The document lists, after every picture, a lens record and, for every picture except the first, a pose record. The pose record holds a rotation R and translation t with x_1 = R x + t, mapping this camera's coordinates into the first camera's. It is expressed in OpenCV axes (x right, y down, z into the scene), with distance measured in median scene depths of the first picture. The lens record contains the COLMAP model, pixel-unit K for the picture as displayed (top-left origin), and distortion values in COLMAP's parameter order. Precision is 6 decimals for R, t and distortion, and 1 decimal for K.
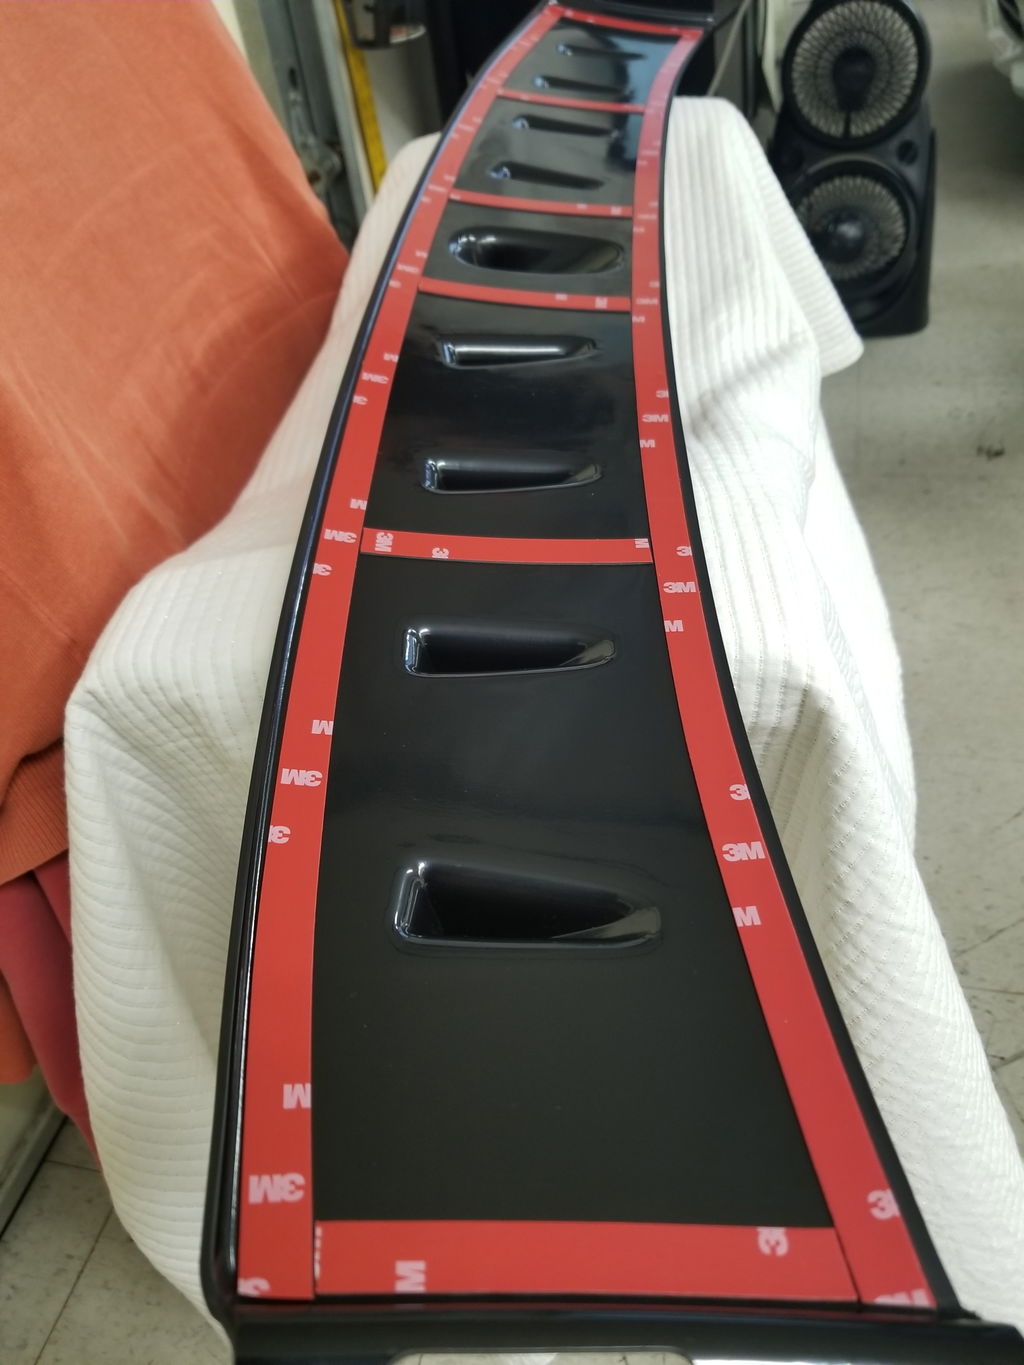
lens RADIAL K [[1023.4, 0, 512.0], [0, 1023.4, 682.5], [0, 0, 1]] dist [0.120402, -0.159424]
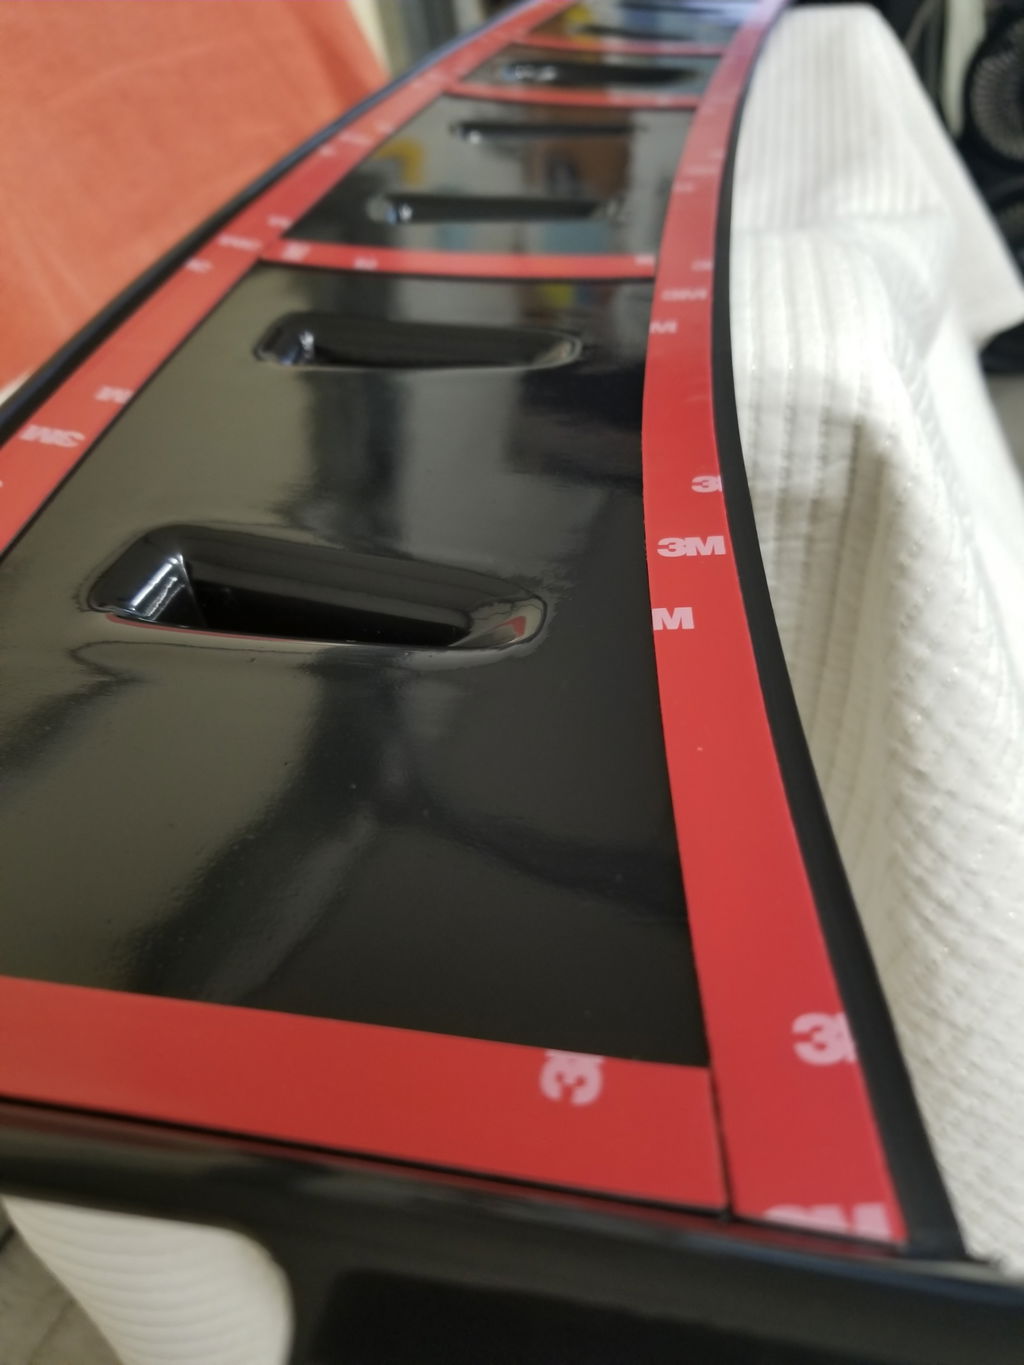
lens RADIAL K [[1053.9, 0, 512.0], [0, 1053.9, 682.5], [0, 0, 1]] dist [0.022667, -0.004688]
pose [[0.988083, 0.052926, -0.144540, 0.164966], [-0.063997, 0.995273, -0.073047, 0.228588], [0.139991, 0.081427, 0.986799, 0.295043]]
